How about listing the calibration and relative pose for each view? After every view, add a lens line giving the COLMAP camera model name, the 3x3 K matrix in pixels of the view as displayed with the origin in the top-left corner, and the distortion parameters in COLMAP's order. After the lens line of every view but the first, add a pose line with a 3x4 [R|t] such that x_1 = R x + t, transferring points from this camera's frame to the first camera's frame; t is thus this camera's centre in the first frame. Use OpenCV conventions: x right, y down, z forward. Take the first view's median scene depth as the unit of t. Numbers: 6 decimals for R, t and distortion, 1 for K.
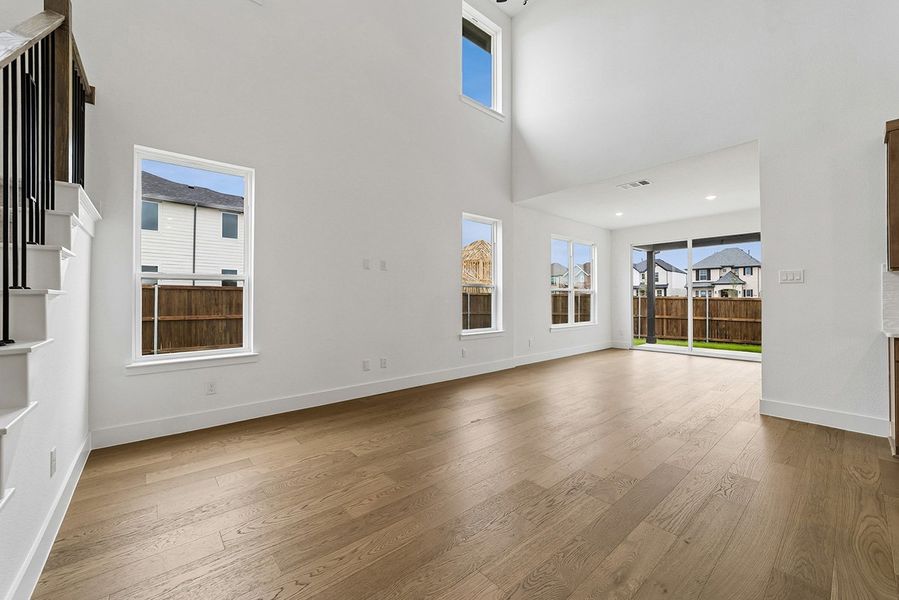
lens RADIAL K [[349.5, 0, 448.4], [0, 349.5, 298.0], [0, 0, 1]] dist [-0.013507, 0.000873]
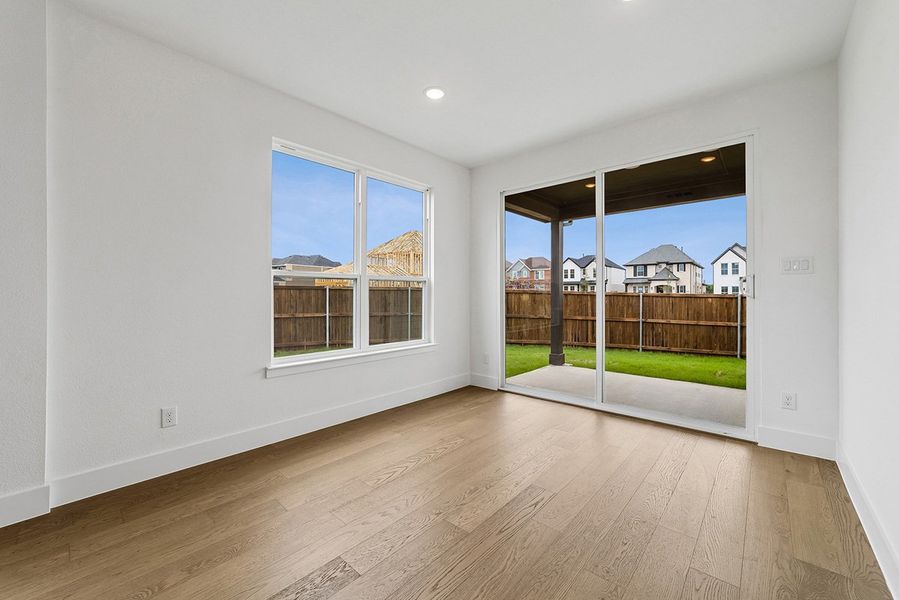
lens RADIAL K [[349.5, 0, 448.4], [0, 349.5, 298.0], [0, 0, 1]] dist [-0.013507, 0.000873]
pose [[0.991888, -0.000406, 0.127112, 0.230594], [-0.001164, 0.999924, 0.012278, 0.000449], [-0.127107, -0.012326, 0.991812, 0.296092]]
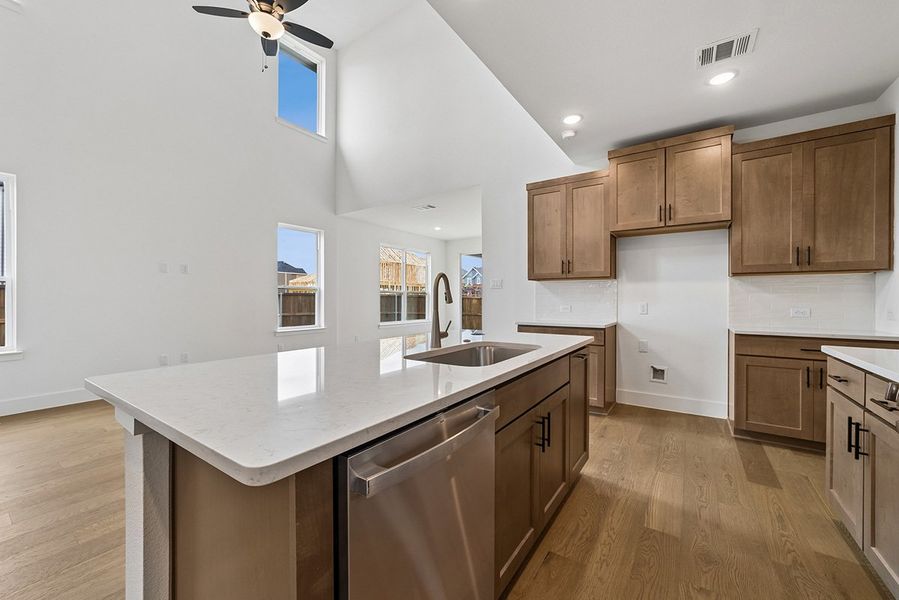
lens RADIAL K [[349.5, 0, 448.4], [0, 349.5, 298.0], [0, 0, 1]] dist [-0.013507, 0.000873]
pose [[0.968124, 0.000462, 0.250471, 0.114859], [0.000144, 0.999997, -0.002400, 0.000207], [-0.250472, 0.002360, 0.968121, -0.087375]]
